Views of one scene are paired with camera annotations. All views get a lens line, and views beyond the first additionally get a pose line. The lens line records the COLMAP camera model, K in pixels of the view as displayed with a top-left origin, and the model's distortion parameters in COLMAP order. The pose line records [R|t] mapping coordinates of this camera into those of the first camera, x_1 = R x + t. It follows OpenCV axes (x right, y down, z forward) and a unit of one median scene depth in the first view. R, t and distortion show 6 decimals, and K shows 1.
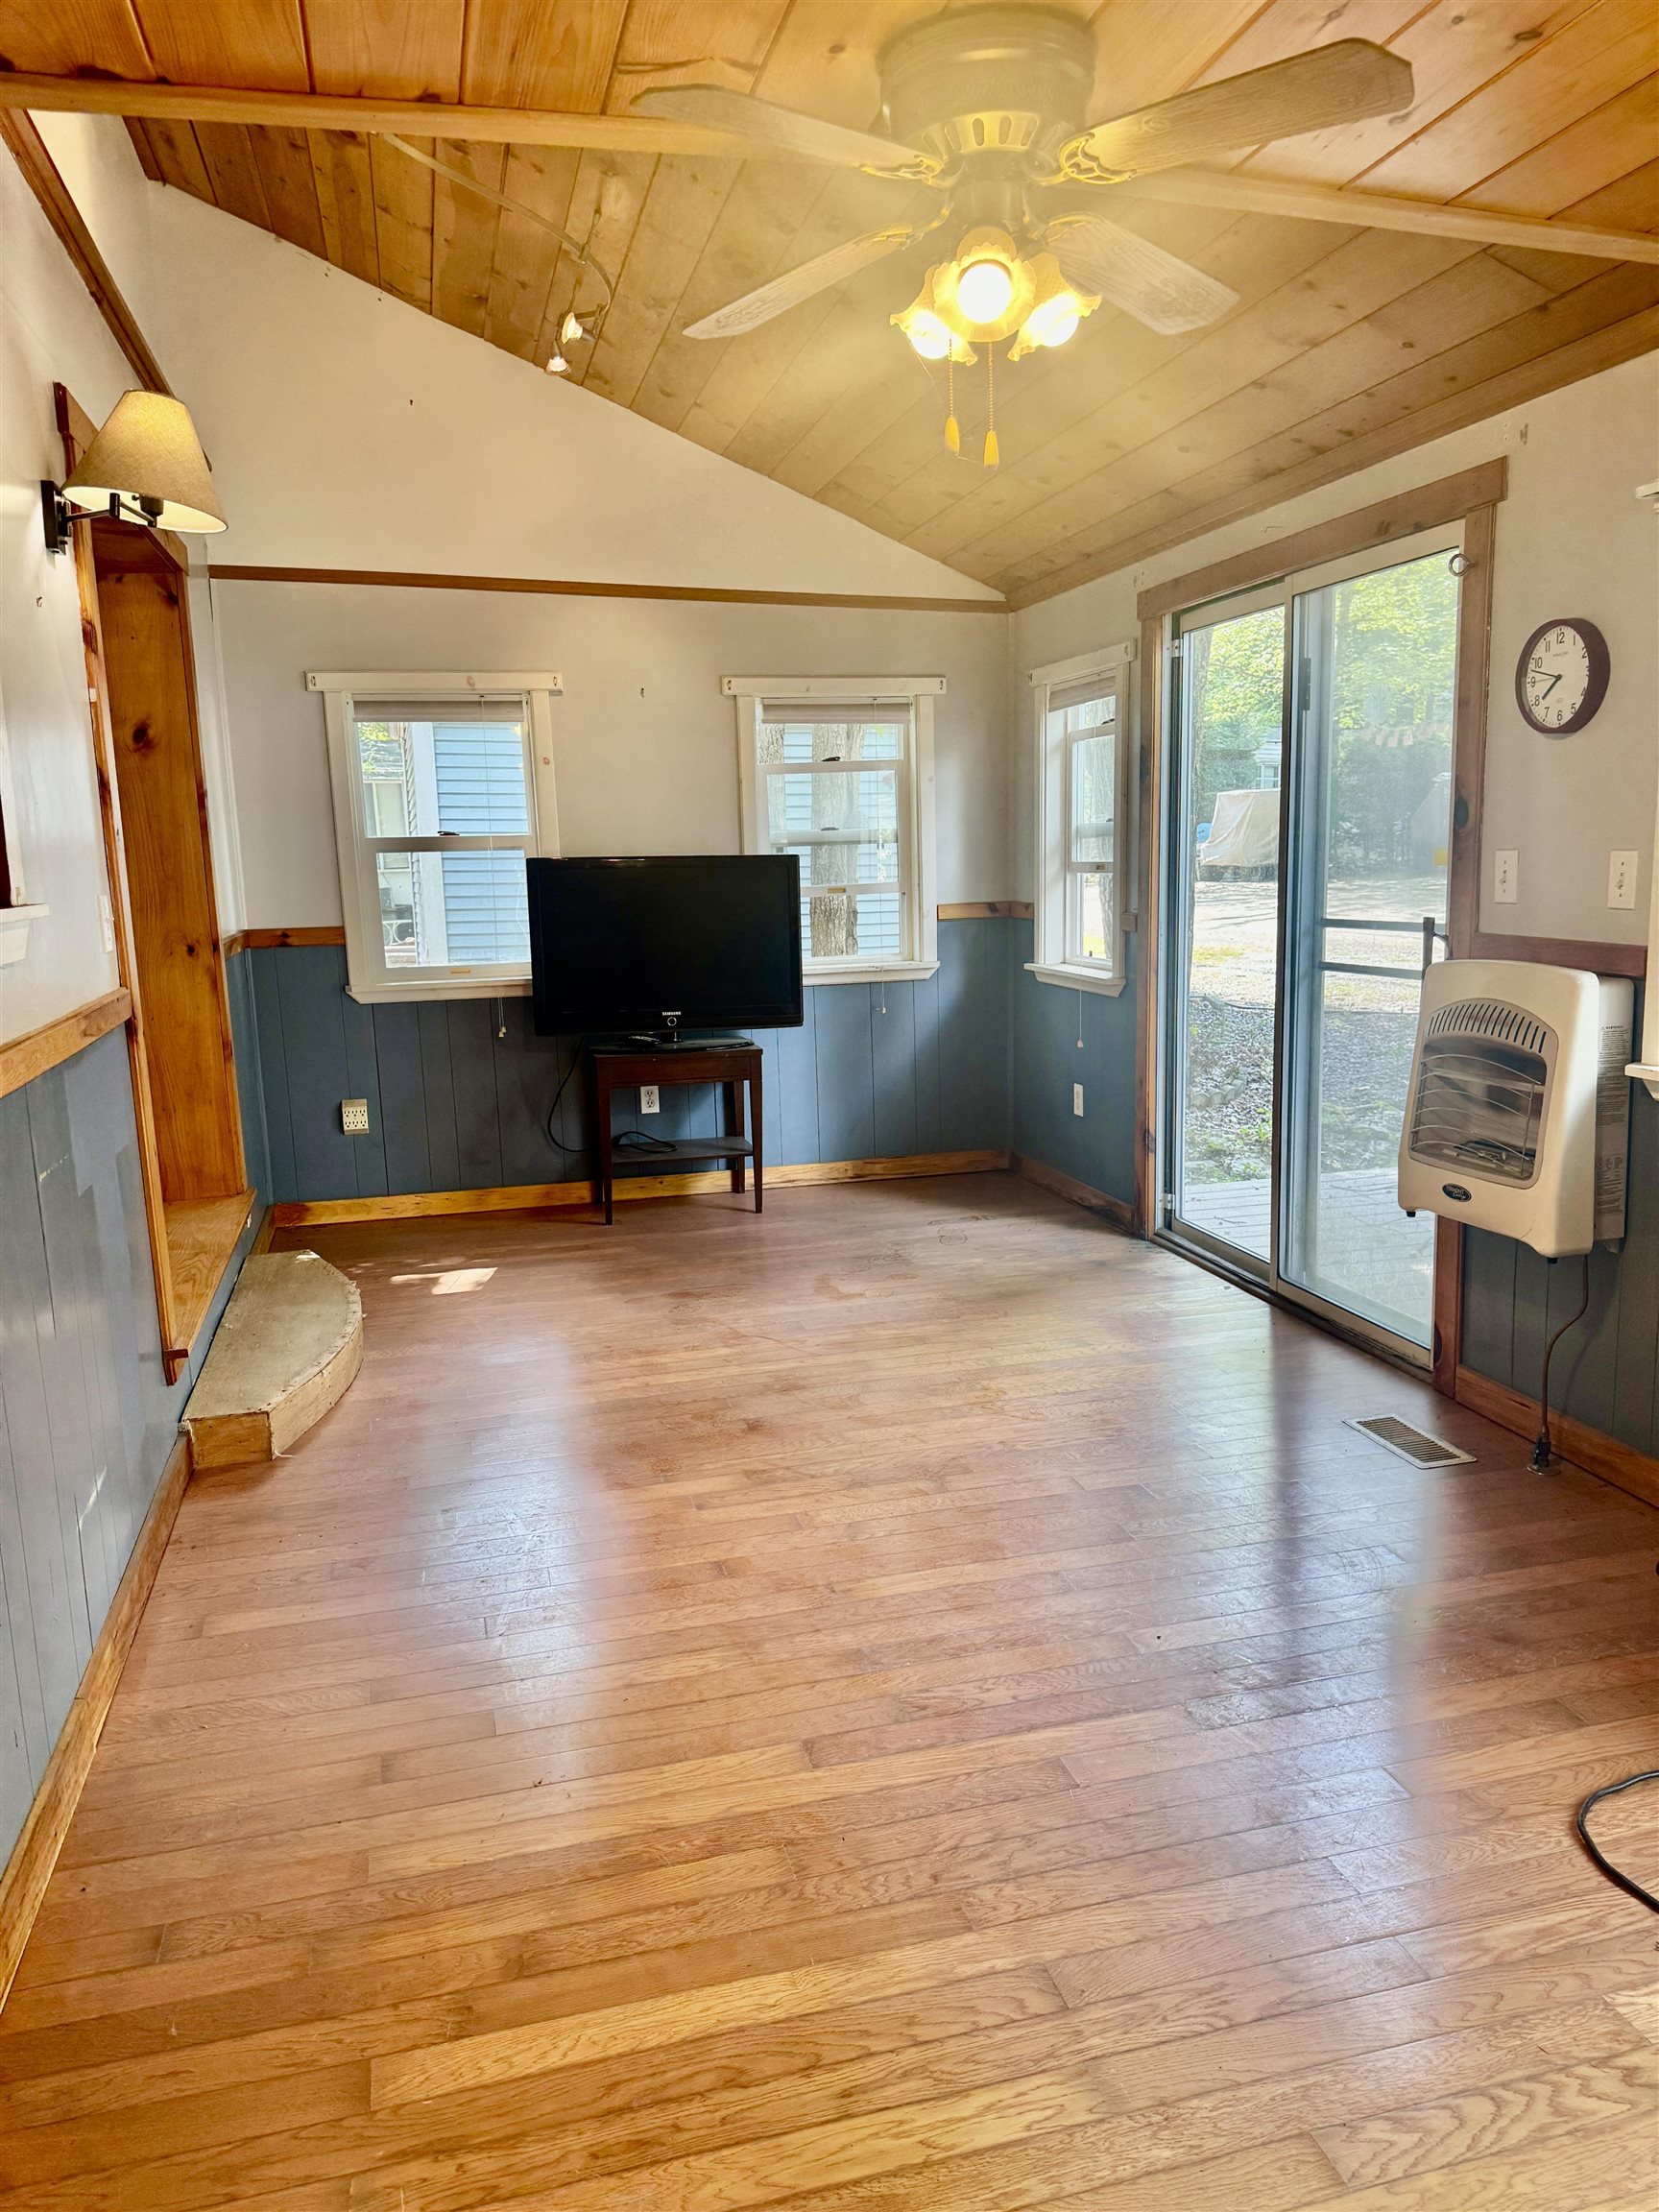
lens RADIAL K [[1561.4, 0, 847.7], [0, 1561.4, 1114.8], [0, 0, 1]] dist [0.133793, -0.145797]
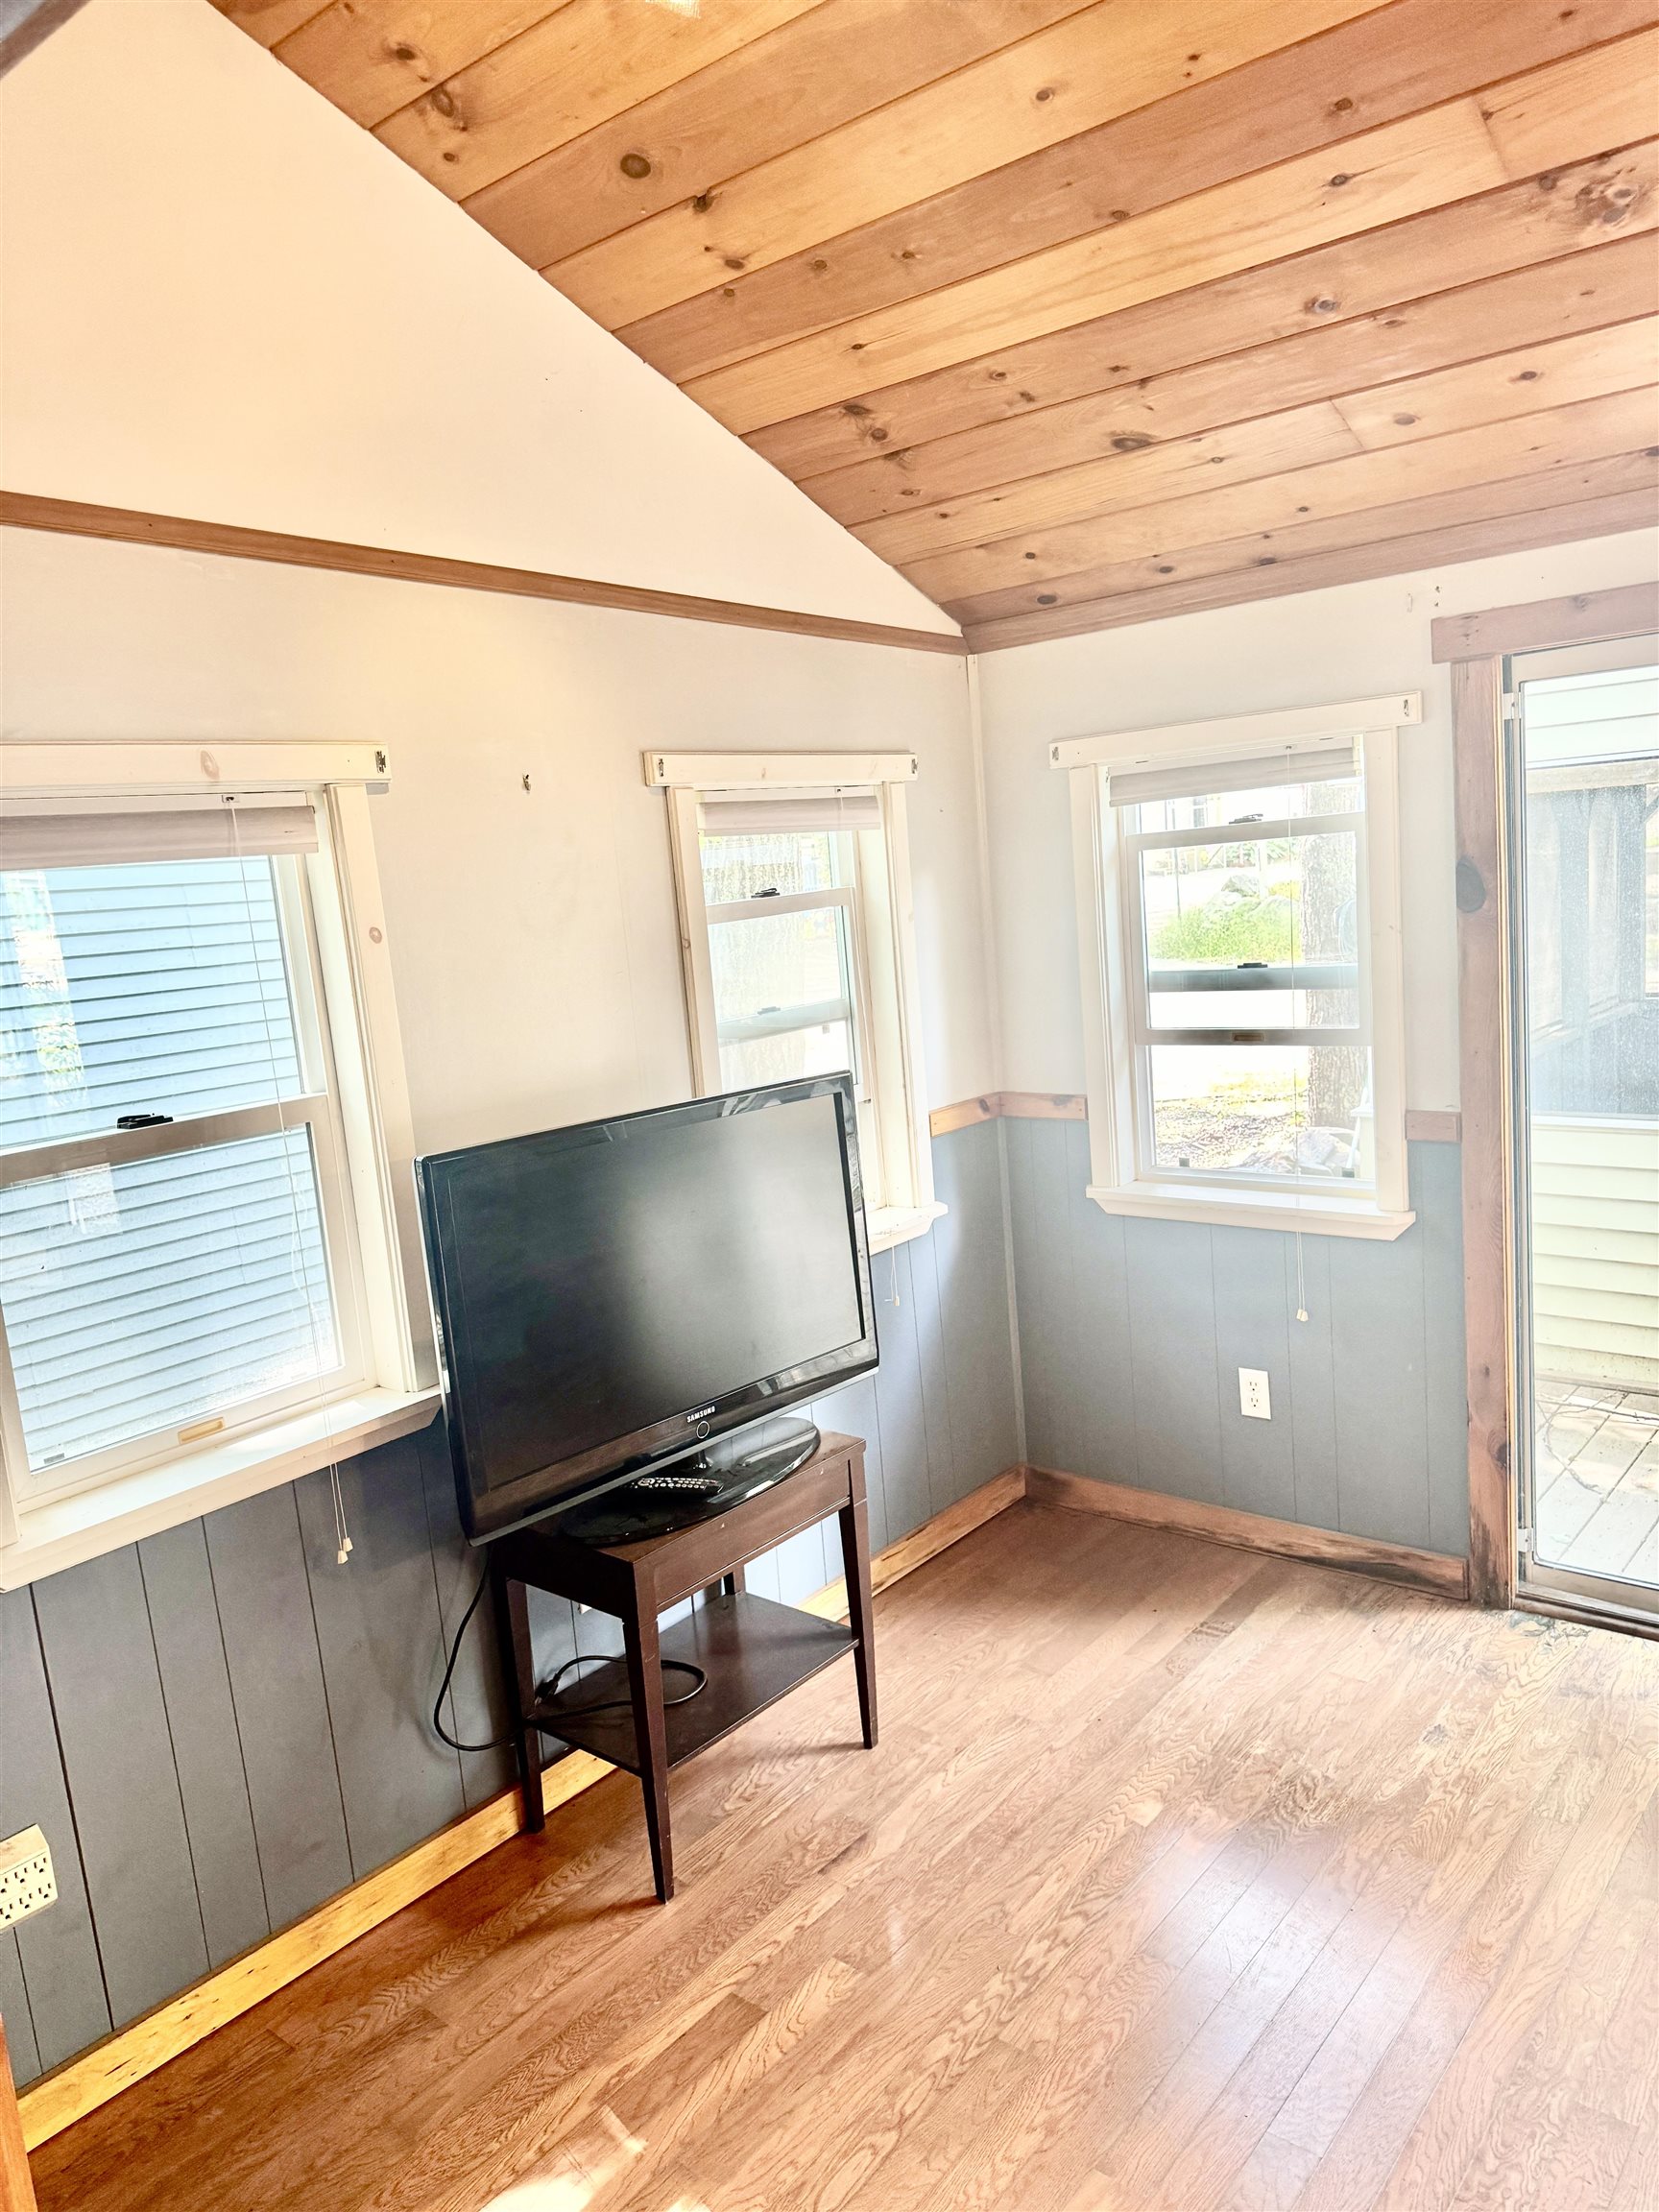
lens RADIAL K [[1561.4, 0, 847.7], [0, 1561.4, 1114.8], [0, 0, 1]] dist [0.133793, -0.145797]
pose [[0.815386, -0.132181, 0.563625, -0.351318], [0.159628, 0.987177, 0.000582, -0.154020], [-0.556475, 0.089496, 0.826031, 0.561697]]
